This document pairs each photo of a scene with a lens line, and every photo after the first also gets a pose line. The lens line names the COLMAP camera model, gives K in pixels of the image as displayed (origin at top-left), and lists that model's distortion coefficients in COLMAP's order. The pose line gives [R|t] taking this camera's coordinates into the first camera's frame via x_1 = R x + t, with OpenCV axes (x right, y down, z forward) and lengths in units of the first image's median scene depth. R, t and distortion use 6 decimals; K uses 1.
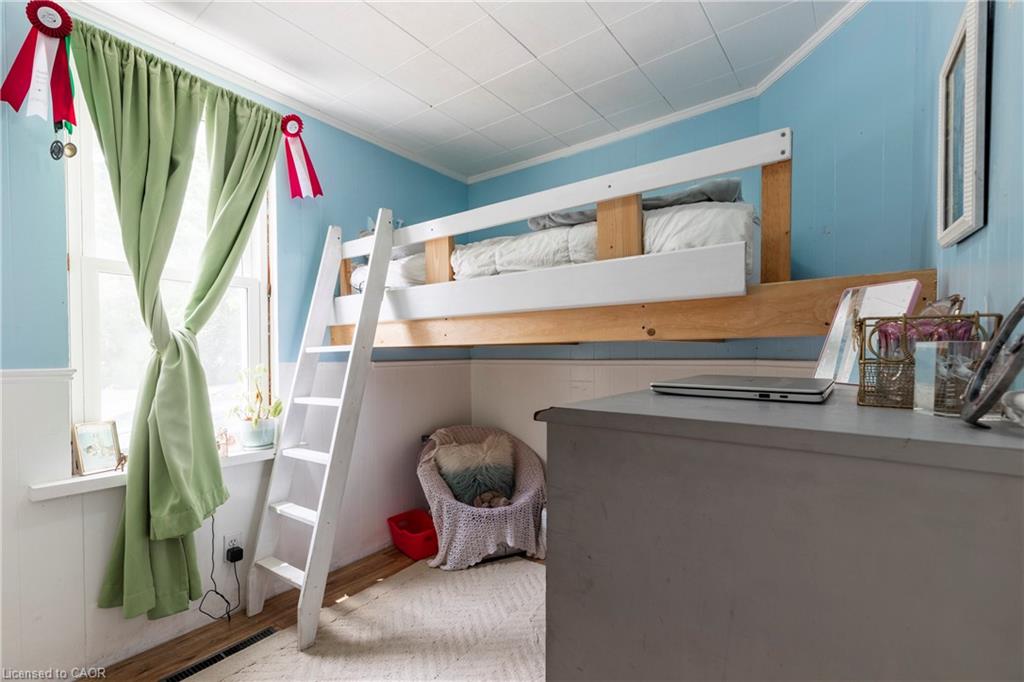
lens RADIAL K [[469.5, 0, 509.6], [0, 469.5, 363.6], [0, 0, 1]] dist [0.003033, 0.000242]
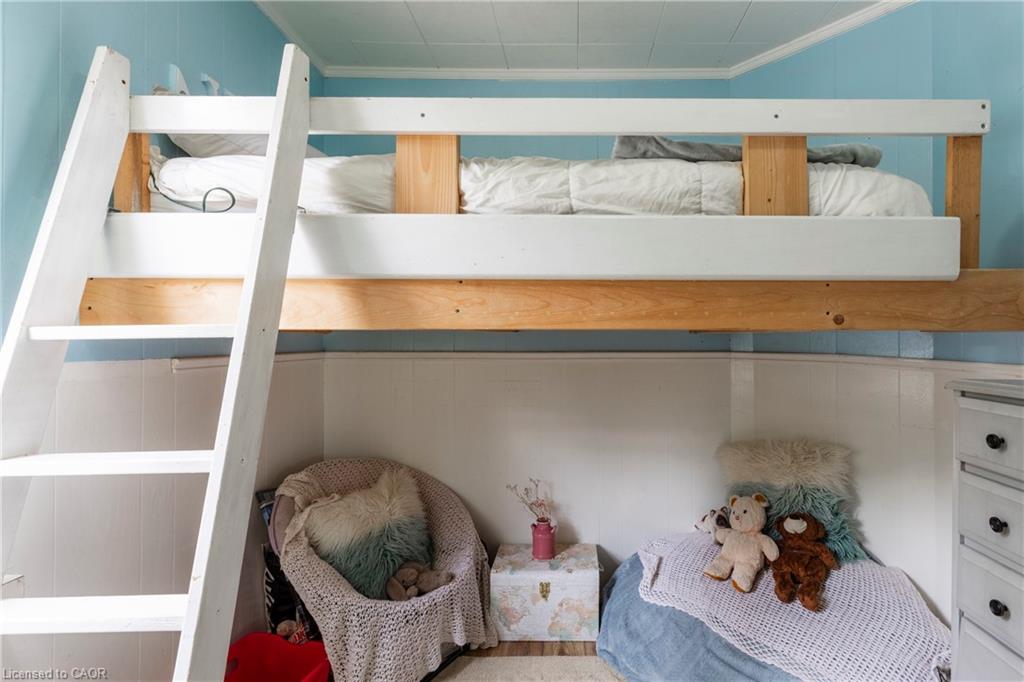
lens RADIAL K [[483.4, 0, 511.9], [0, 483.4, 334.7], [0, 0, 1]] dist [-0.000061, 0.000052]
pose [[0.790012, 0.017880, 0.612830, -0.424823], [0.004532, 0.999377, -0.034999, -0.012814], [-0.613074, 0.030427, 0.789439, 0.512435]]
